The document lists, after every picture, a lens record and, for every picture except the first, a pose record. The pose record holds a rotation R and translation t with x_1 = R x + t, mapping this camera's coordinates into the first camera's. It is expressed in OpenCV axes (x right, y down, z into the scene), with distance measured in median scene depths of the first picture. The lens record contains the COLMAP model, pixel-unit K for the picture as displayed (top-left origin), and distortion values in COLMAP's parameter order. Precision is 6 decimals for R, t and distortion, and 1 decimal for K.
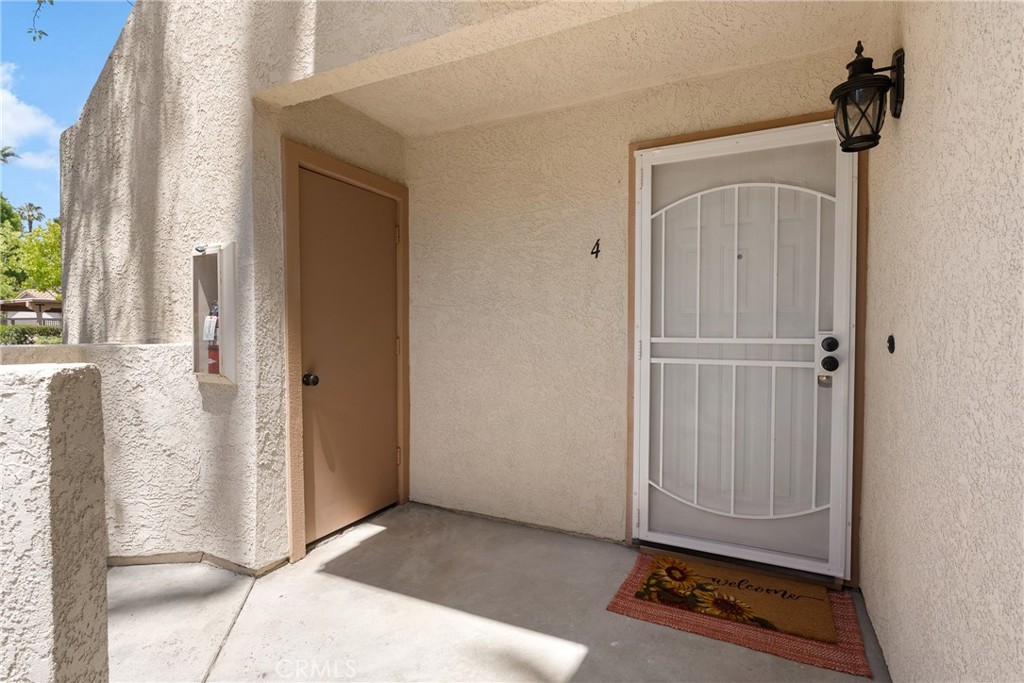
lens RADIAL K [[495.4, 0, 511.8], [0, 495.4, 345.5], [0, 0, 1]] dist [0.000565, 0.000076]
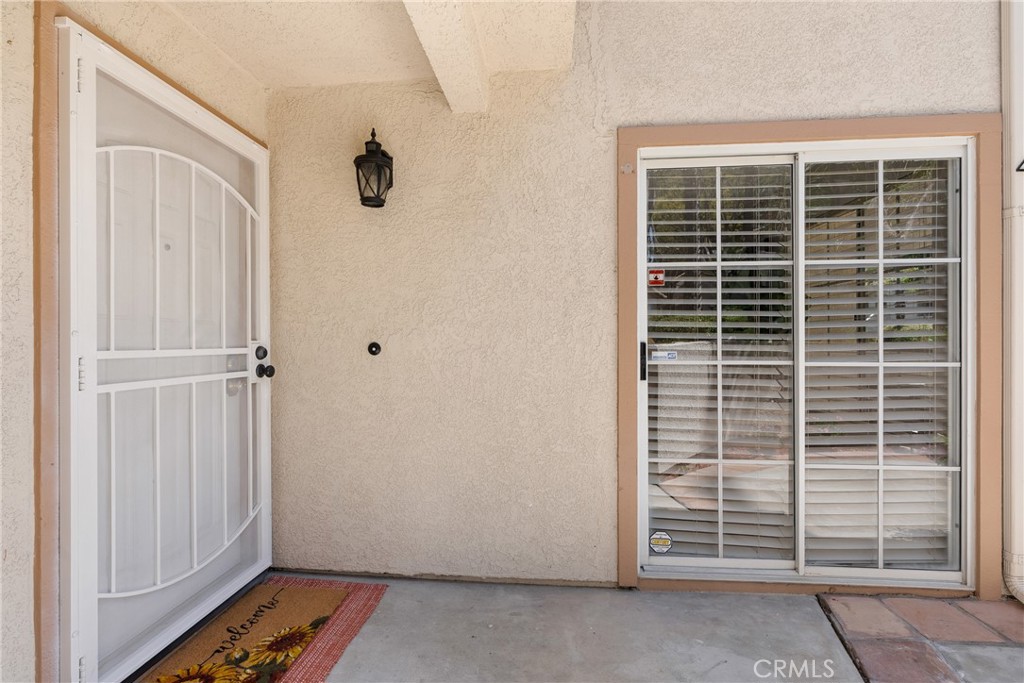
lens RADIAL K [[475.9, 0, 512.0], [0, 475.9, 337.9], [0, 0, 1]] dist [-0.009902, 0.003203]
pose [[-0.369782, 0.005407, 0.929103, -0.493250], [0.028749, 0.999571, 0.005625, -0.024448], [-0.928674, 0.028791, -0.369778, 0.853052]]
